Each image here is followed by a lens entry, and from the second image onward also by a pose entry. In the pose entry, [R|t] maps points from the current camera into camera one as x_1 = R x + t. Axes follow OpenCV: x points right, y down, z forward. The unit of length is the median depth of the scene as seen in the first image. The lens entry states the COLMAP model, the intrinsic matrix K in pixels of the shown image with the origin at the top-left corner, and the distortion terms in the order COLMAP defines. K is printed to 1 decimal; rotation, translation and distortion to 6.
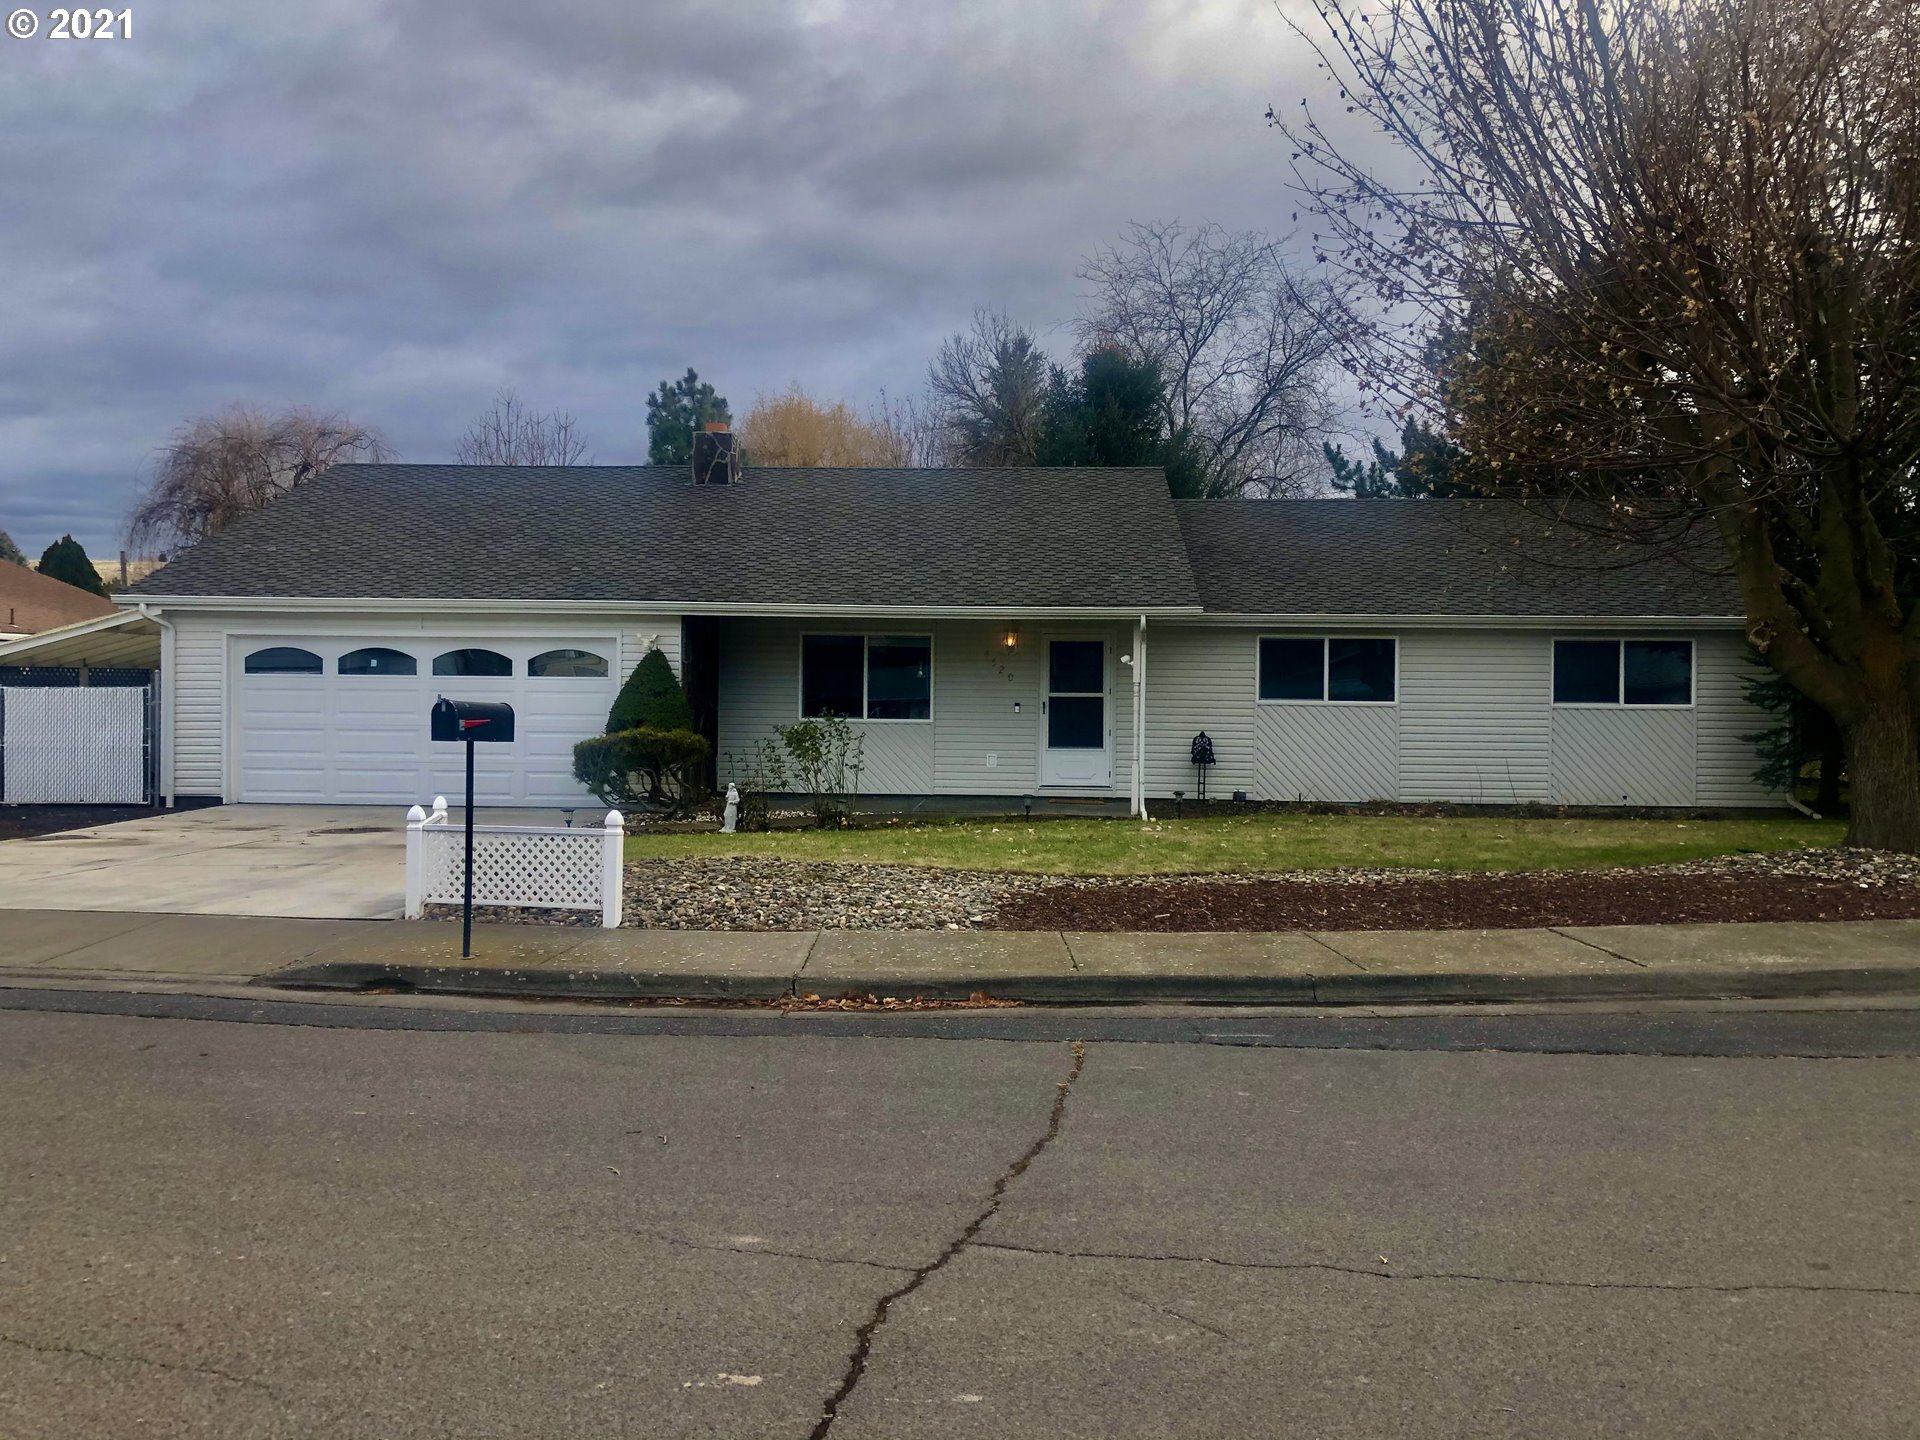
lens RADIAL K [[1552.4, 0, 955.1], [0, 1552.4, 711.6], [0, 0, 1]] dist [0.039164, -0.027421]
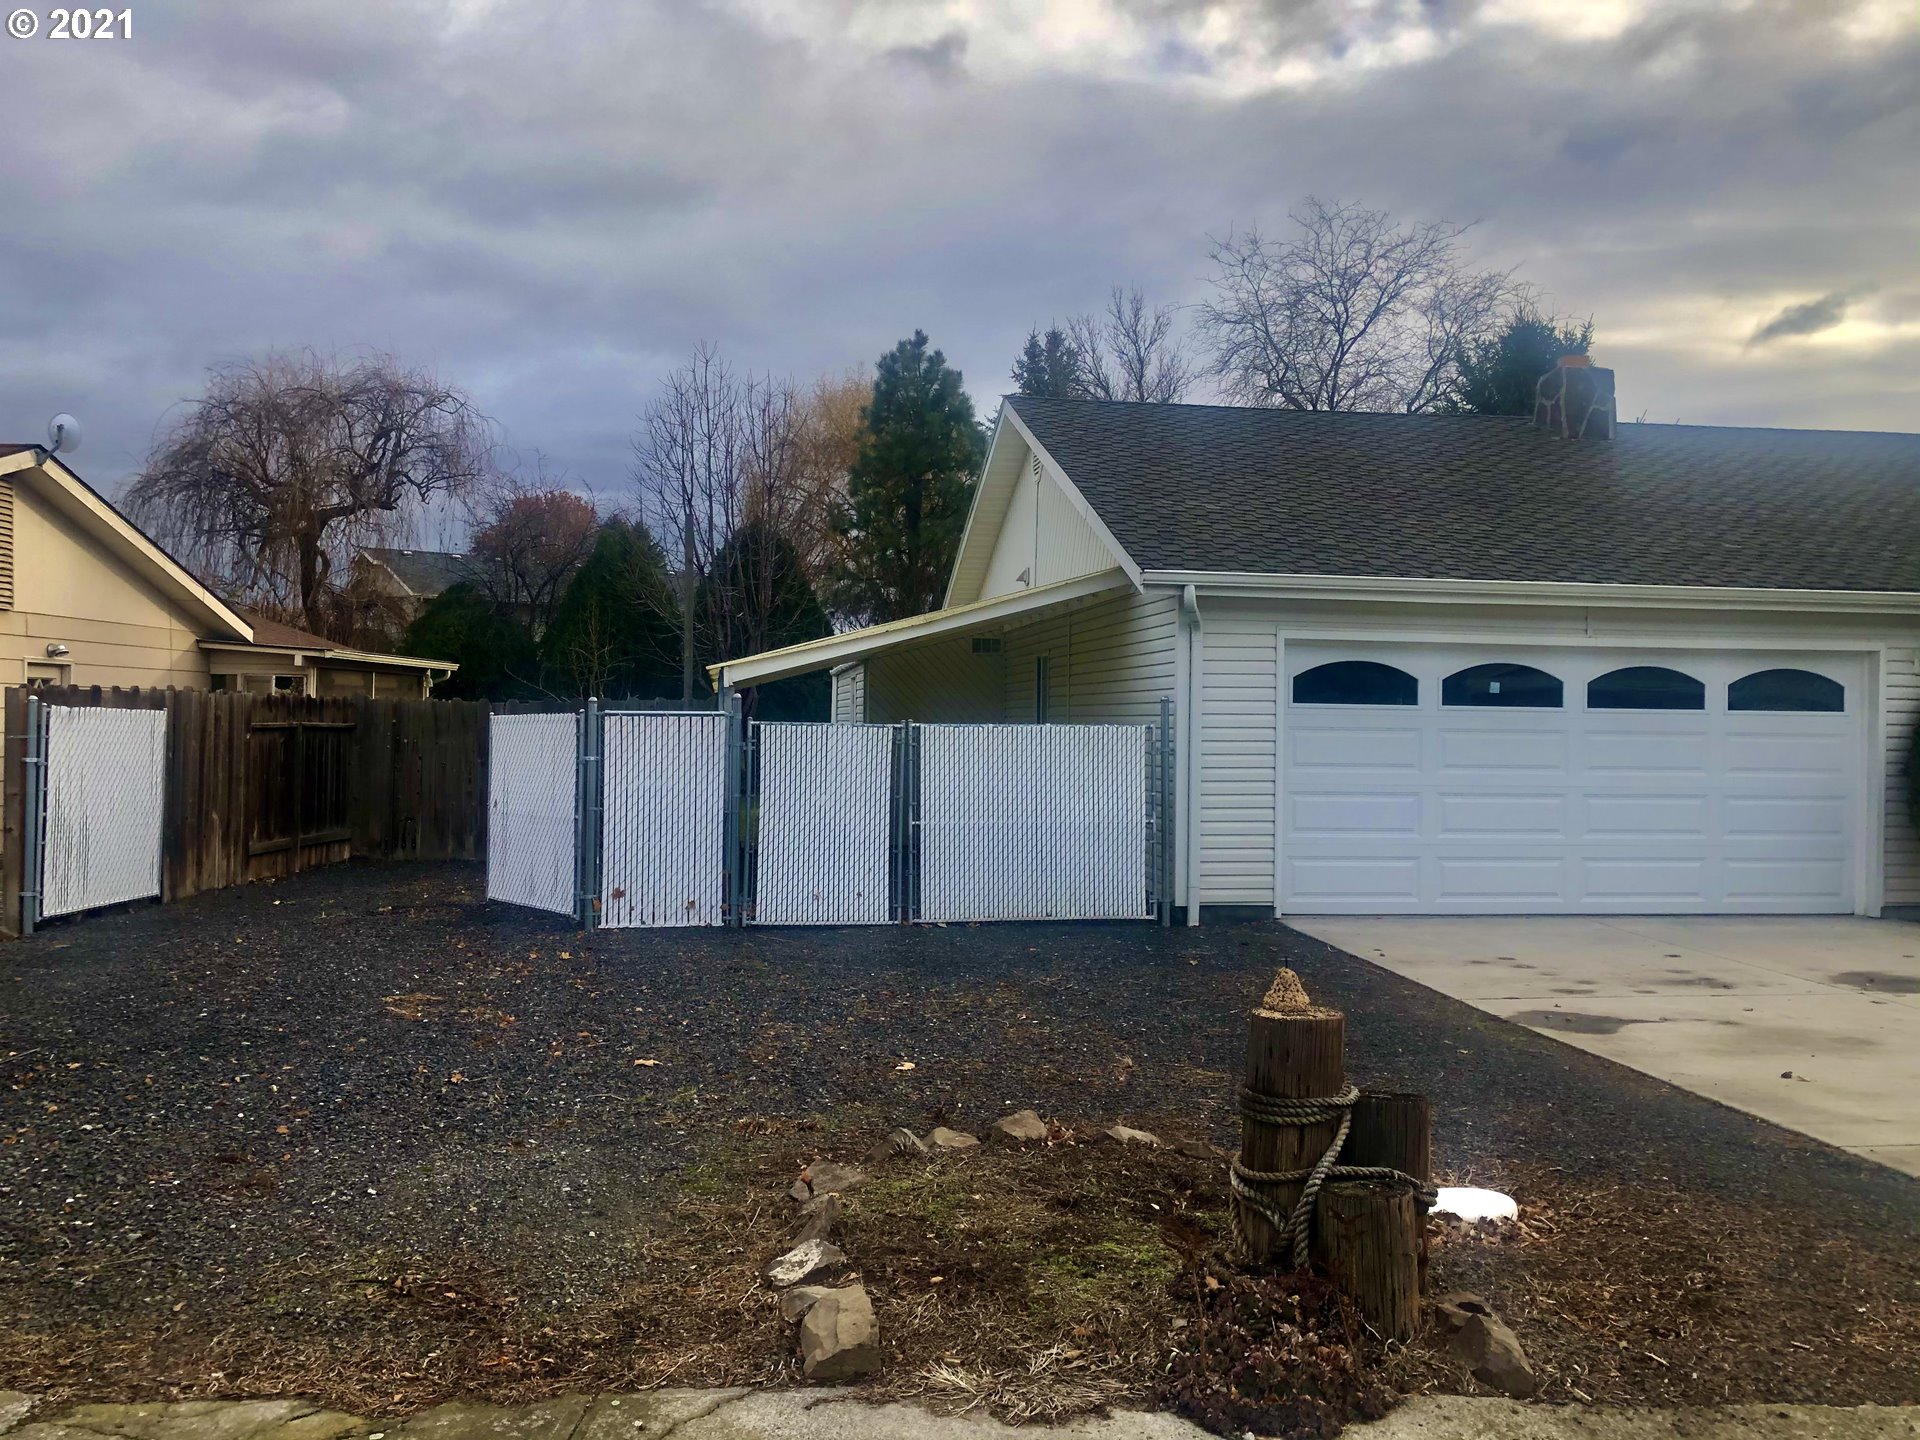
lens RADIAL K [[1552.4, 0, 964.2], [0, 1552.4, 722.7], [0, 0, 1]] dist [0.039164, -0.027421]
pose [[0.978216, 0.004995, 0.207528, -0.677253], [-0.002862, 0.999940, -0.010578, -0.009315], [-0.207568, 0.009754, 0.978172, 0.411687]]
